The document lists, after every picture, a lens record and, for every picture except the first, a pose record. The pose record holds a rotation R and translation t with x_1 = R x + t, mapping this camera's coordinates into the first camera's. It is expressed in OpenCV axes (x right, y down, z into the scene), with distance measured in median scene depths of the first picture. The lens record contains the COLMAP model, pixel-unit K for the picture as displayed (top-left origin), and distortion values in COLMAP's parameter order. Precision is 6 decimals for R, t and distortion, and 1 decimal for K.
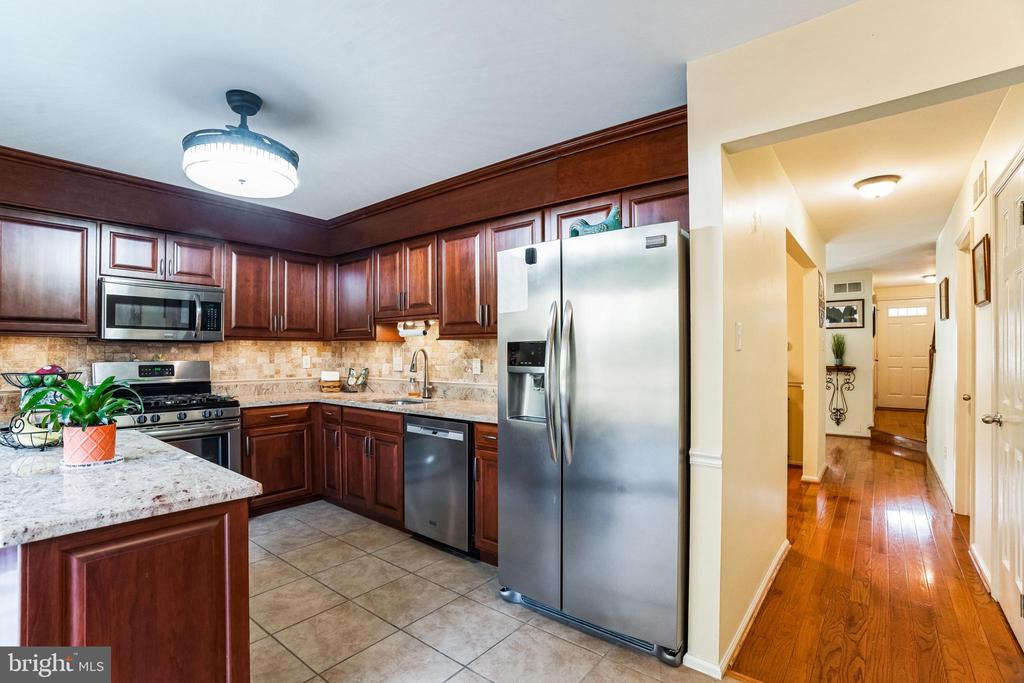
lens RADIAL K [[479.9, 0, 506.6], [0, 479.9, 347.1], [0, 0, 1]] dist [-0.059839, 0.017104]
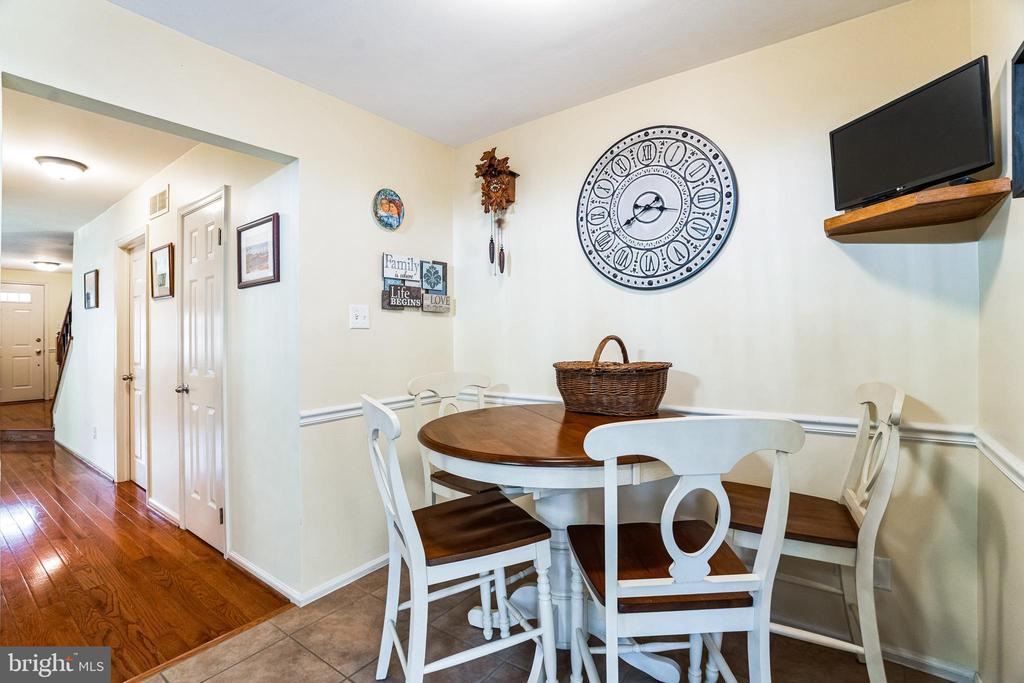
lens RADIAL K [[479.9, 0, 503.2], [0, 479.9, 325.7], [0, 0, 1]] dist [-0.059839, 0.017104]
pose [[-0.046069, 0.022008, 0.998696, -0.170487], [0.002990, 0.999756, -0.021894, 0.007572], [-0.998934, 0.001978, -0.046123, 0.095682]]
